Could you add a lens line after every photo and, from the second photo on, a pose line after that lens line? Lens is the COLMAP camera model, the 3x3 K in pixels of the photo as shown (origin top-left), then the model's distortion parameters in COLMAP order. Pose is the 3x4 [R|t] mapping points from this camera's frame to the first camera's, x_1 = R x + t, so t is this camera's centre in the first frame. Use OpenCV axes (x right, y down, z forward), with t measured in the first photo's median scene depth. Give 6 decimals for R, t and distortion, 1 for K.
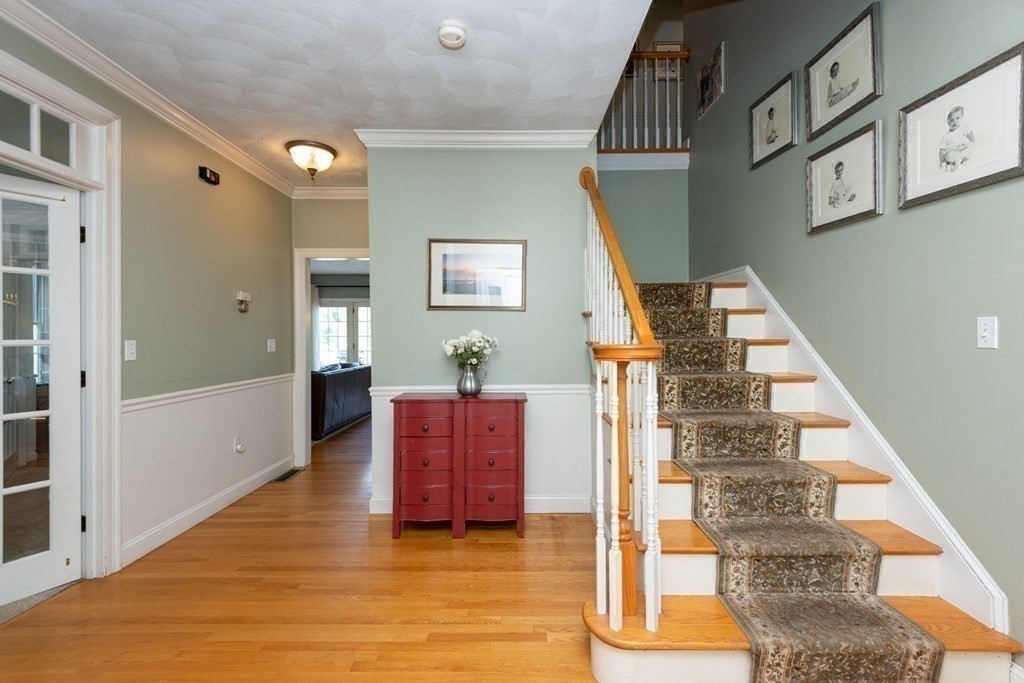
lens RADIAL K [[456.7, 0, 512.8], [0, 456.7, 335.5], [0, 0, 1]] dist [0.016355, -0.008273]
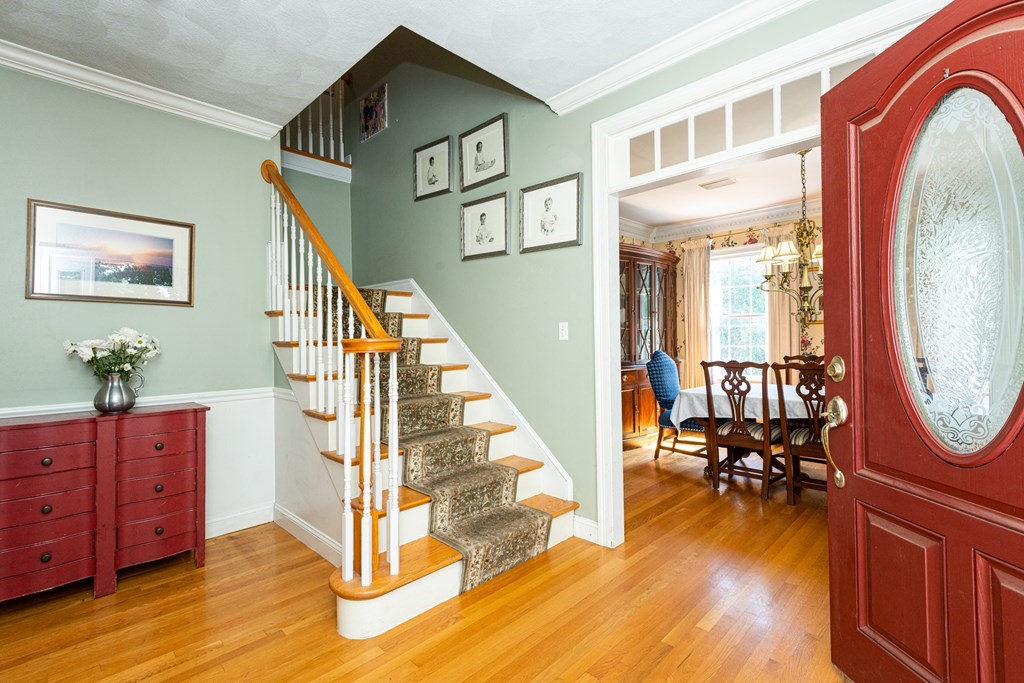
lens RADIAL K [[456.7, 0, 515.2], [0, 456.7, 337.0], [0, 0, 1]] dist [0.016355, -0.008273]
pose [[0.694261, 0.000451, 0.719723, -0.238909], [0.007396, 0.999943, -0.007761, 0.019018], [-0.719685, 0.010711, 0.694218, -0.050890]]
